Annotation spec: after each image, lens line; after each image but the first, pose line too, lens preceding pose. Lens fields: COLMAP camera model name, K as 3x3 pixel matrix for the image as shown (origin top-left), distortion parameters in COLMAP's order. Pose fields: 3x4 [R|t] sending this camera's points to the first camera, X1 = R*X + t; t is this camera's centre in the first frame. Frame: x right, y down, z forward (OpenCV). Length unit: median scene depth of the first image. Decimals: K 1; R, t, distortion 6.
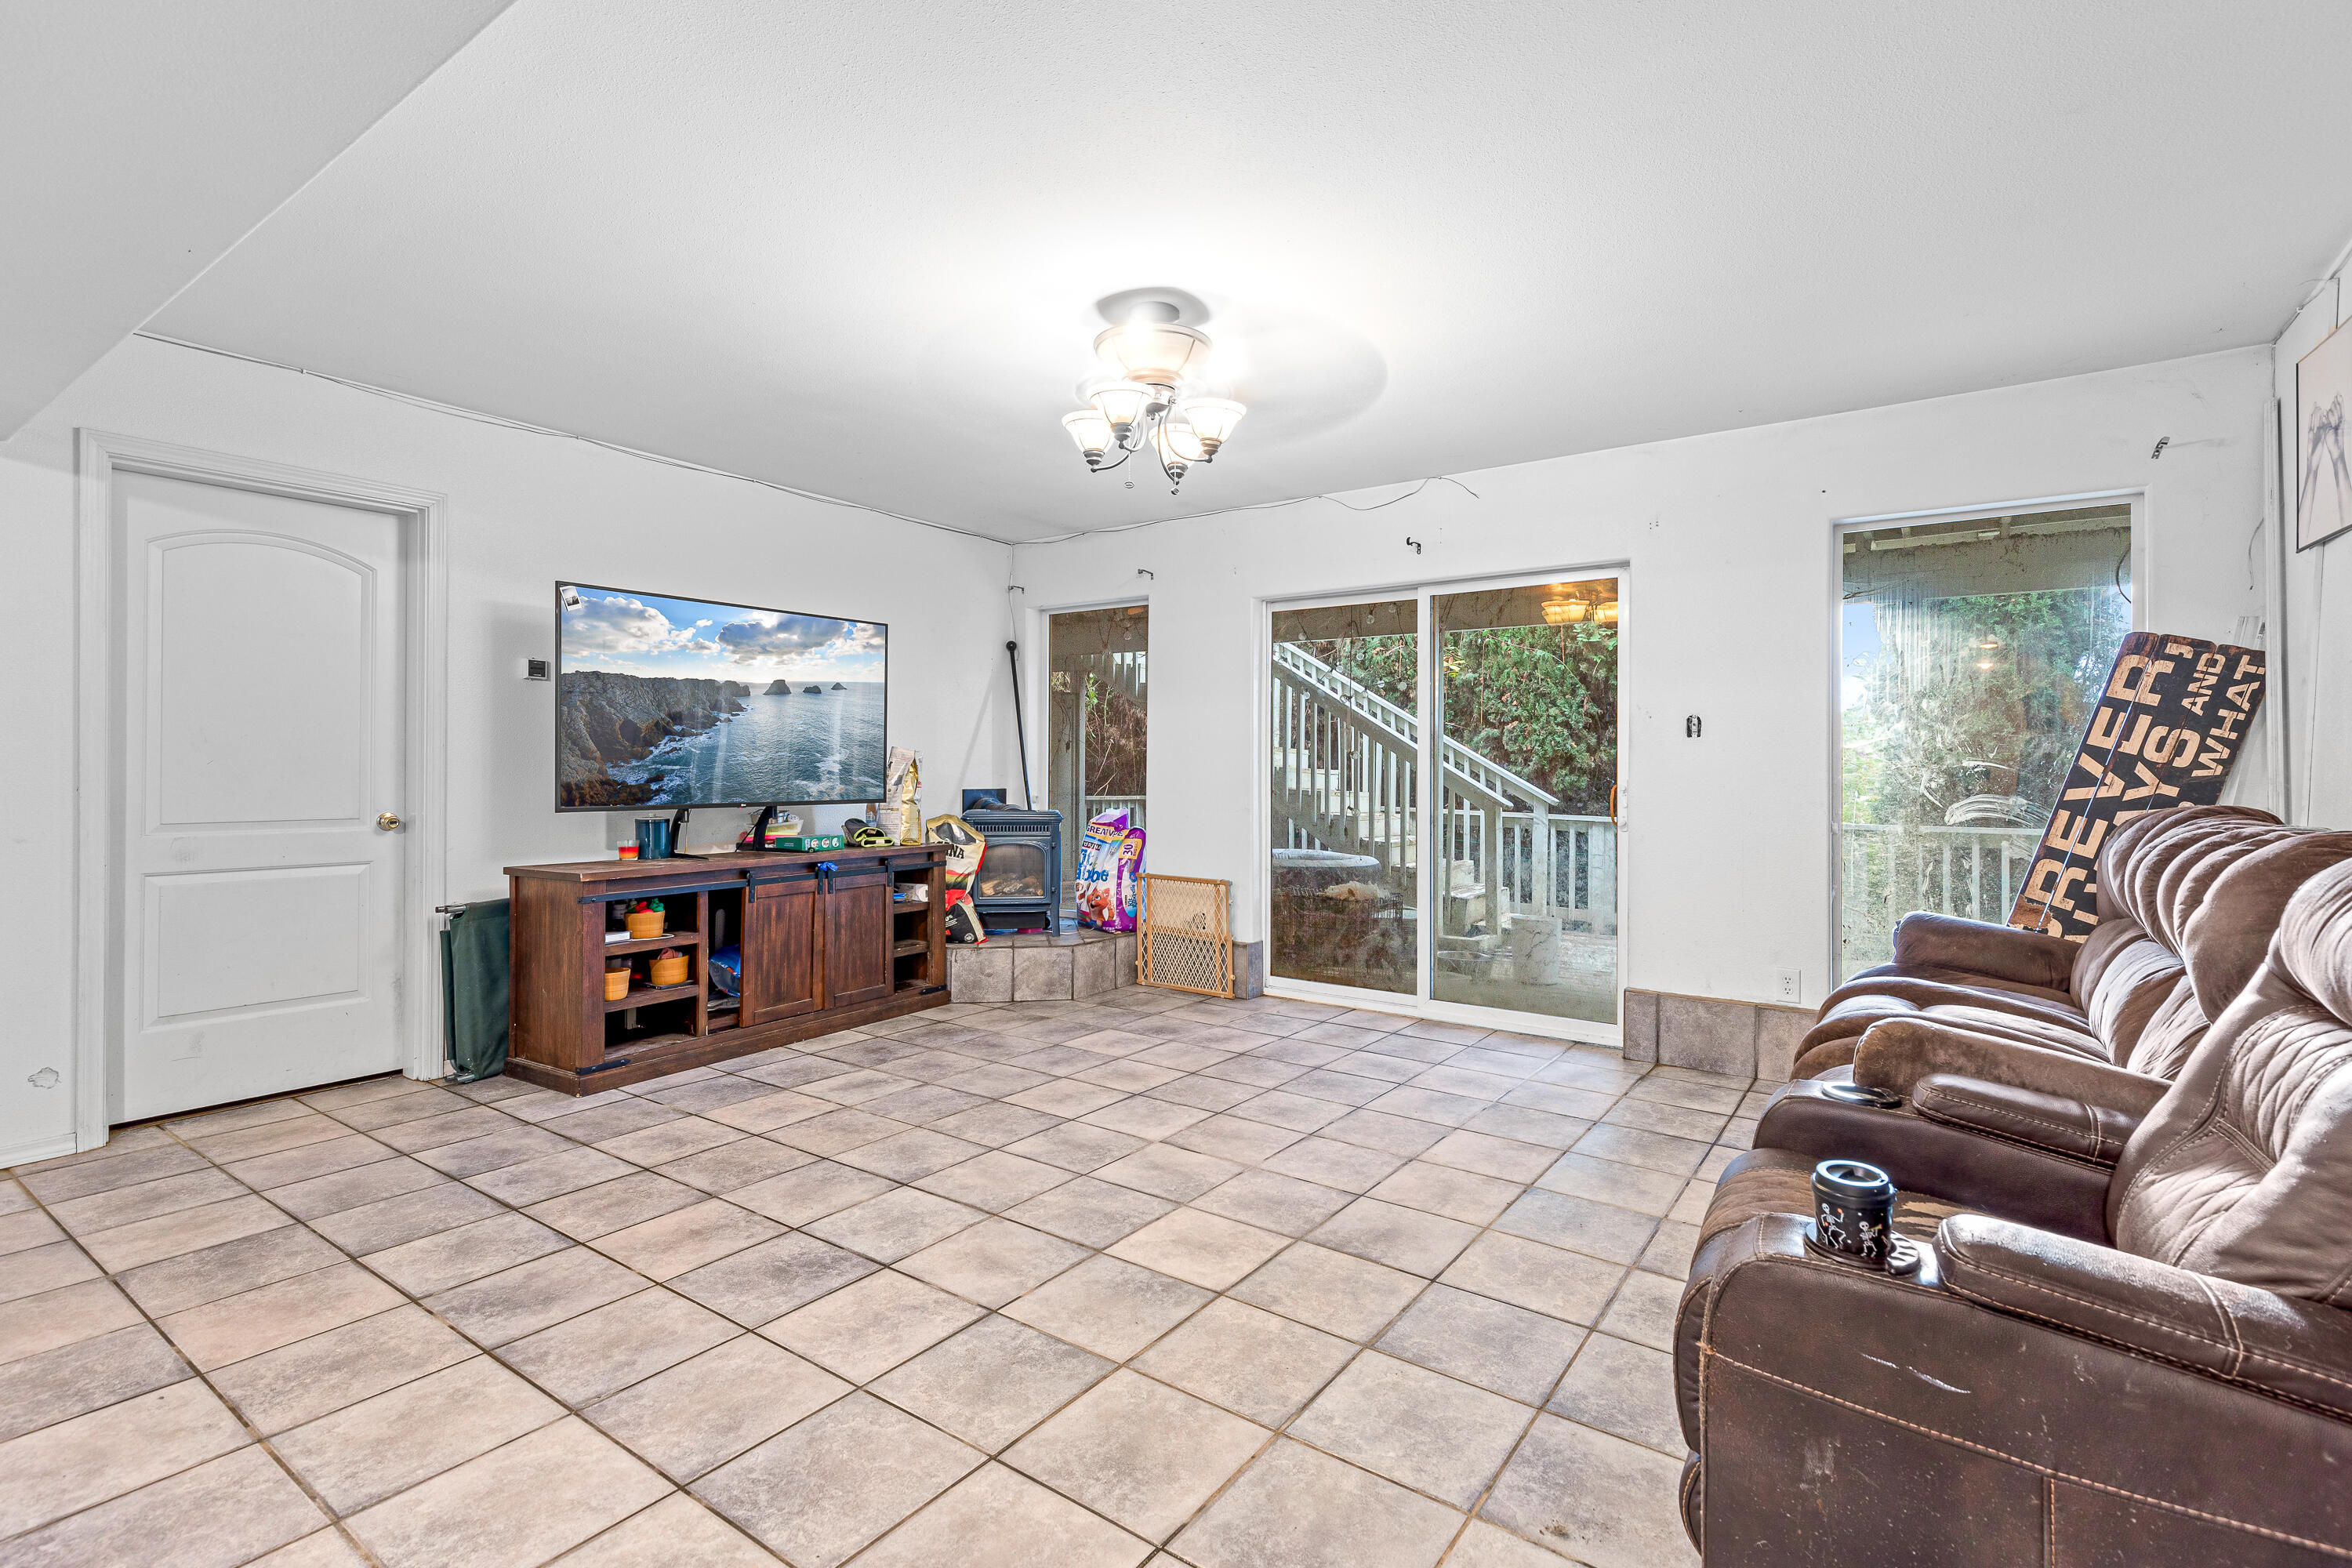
lens RADIAL K [[1105.1, 0, 1176.0], [0, 1105.1, 784.0], [0, 0, 1]] dist [0.013274, -0.000134]
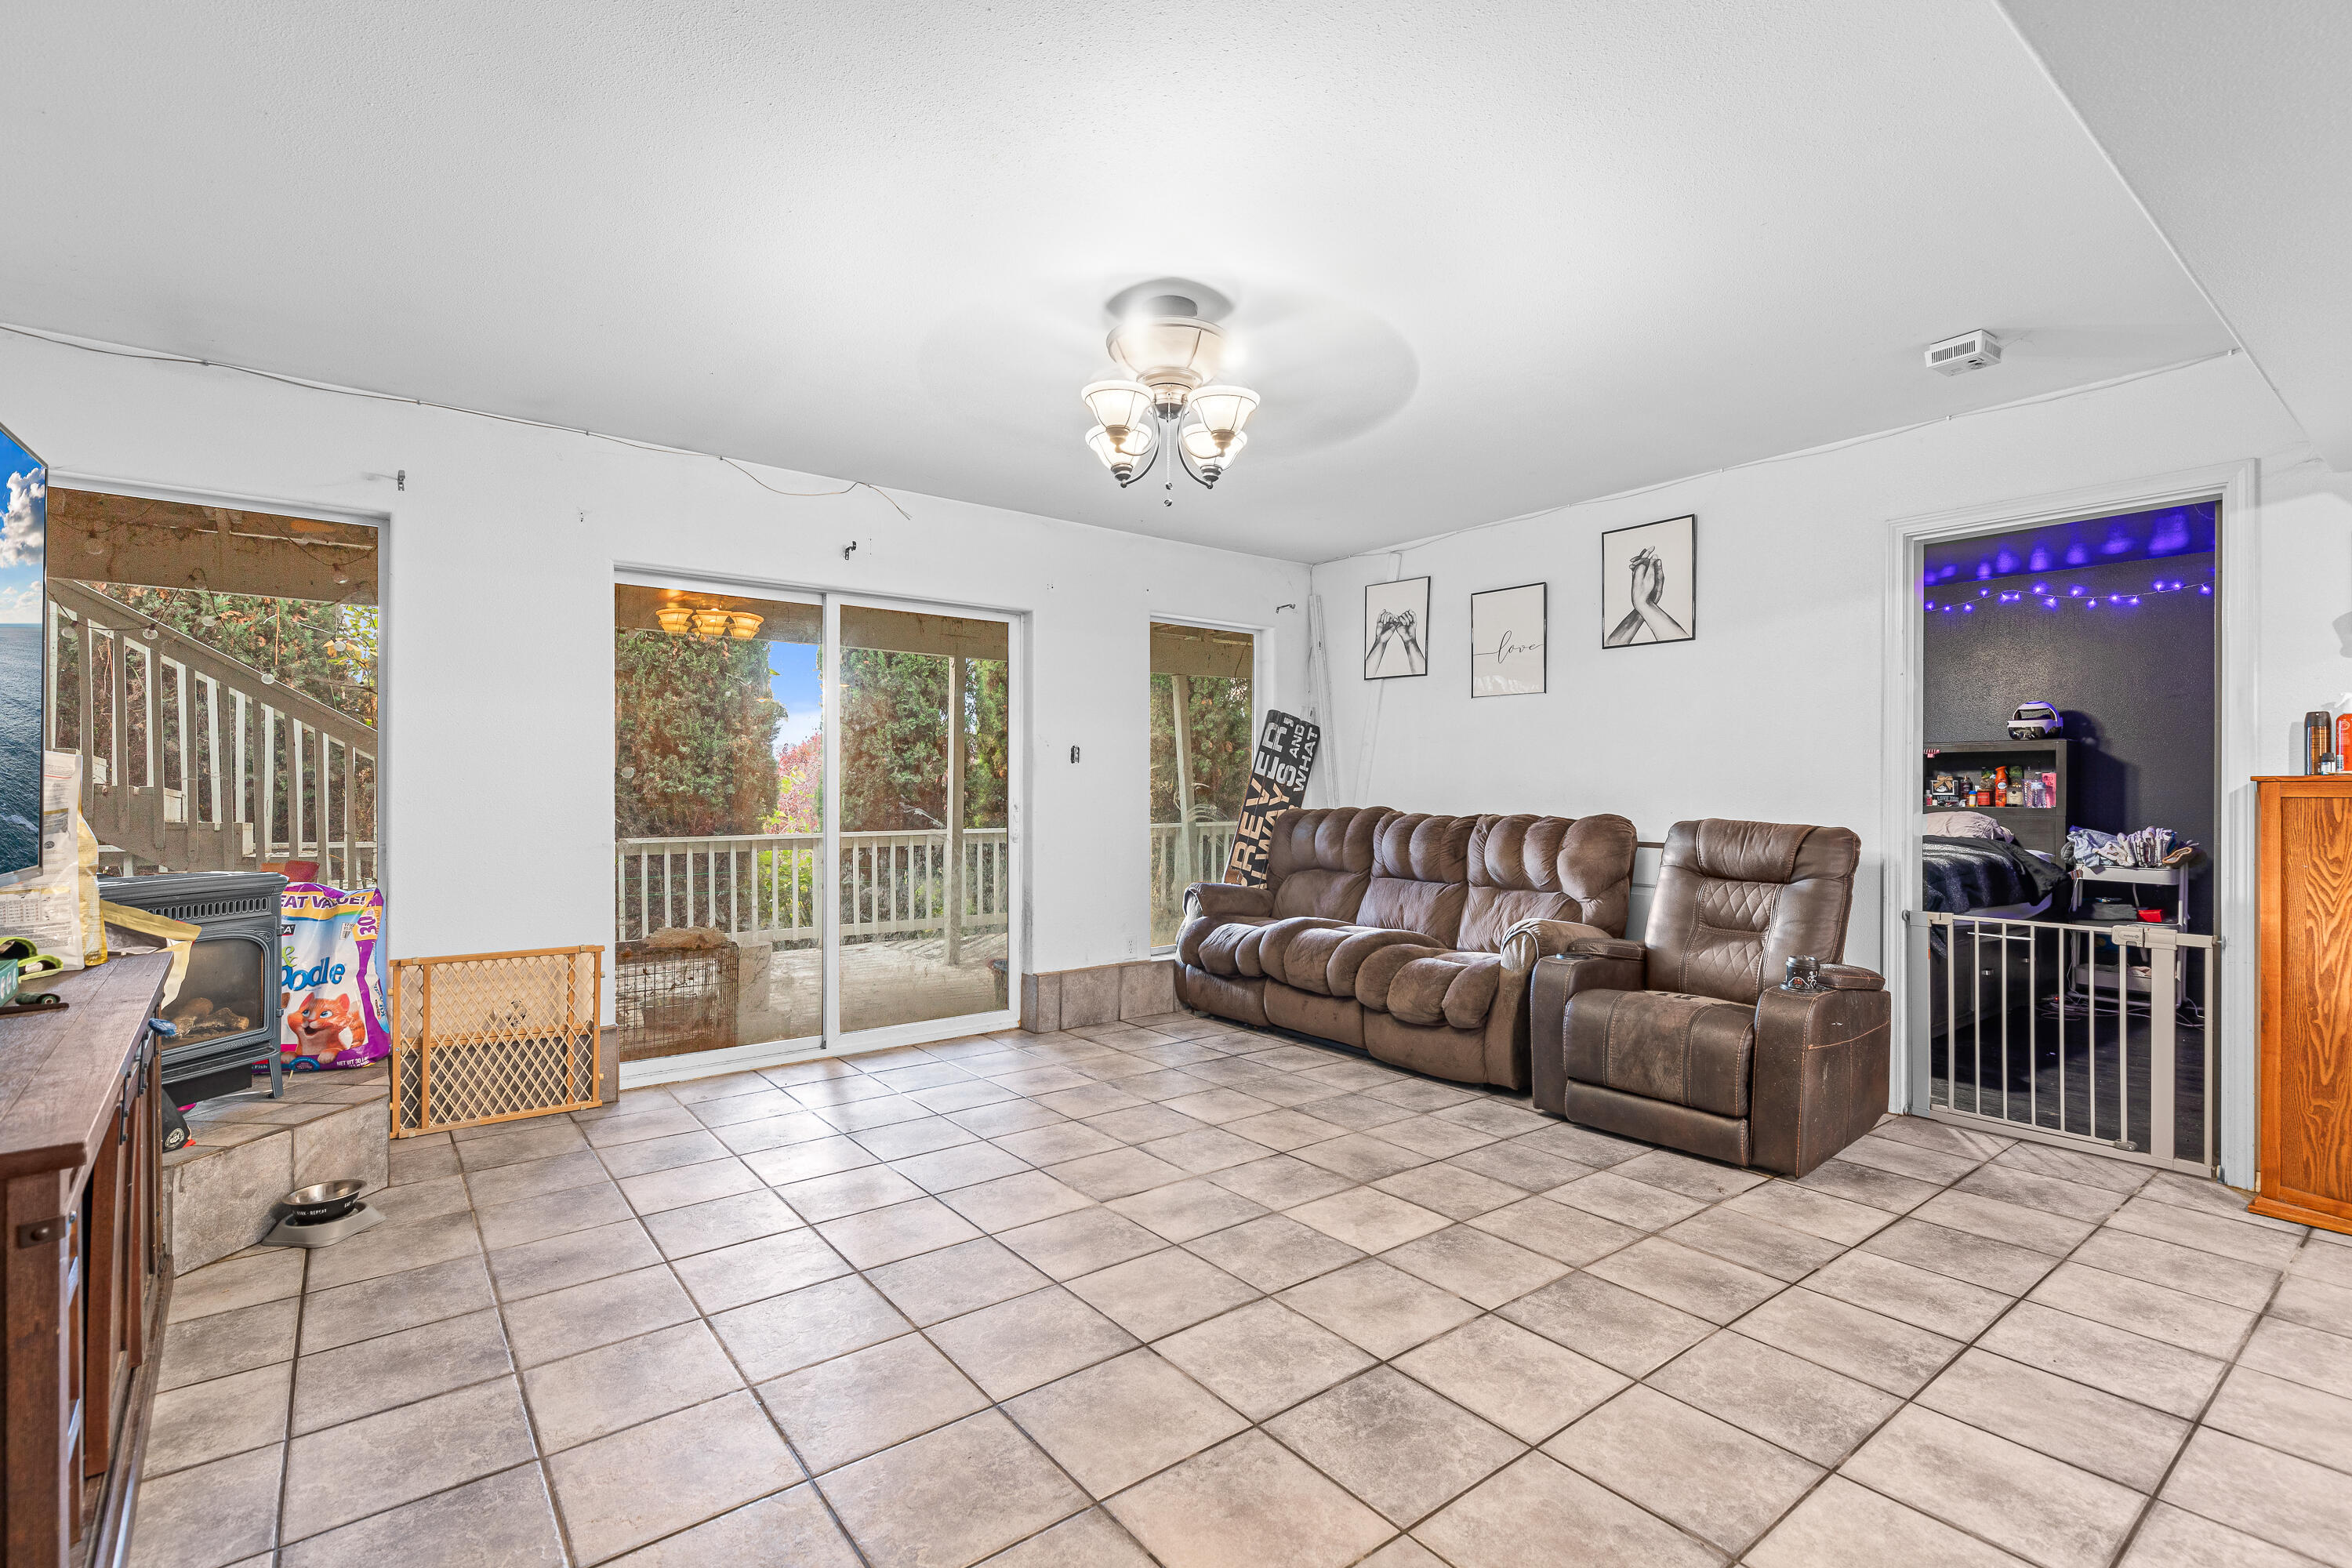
lens RADIAL K [[1076.4, 0, 1186.6], [0, 1076.4, 803.9], [0, 0, 1]] dist [0.009186, -0.001003]
pose [[0.272844, -0.020543, 0.961839, -0.831736], [0.015067, 0.999741, 0.017079, -0.018658], [-0.961940, 0.009832, 0.273082, 0.678400]]
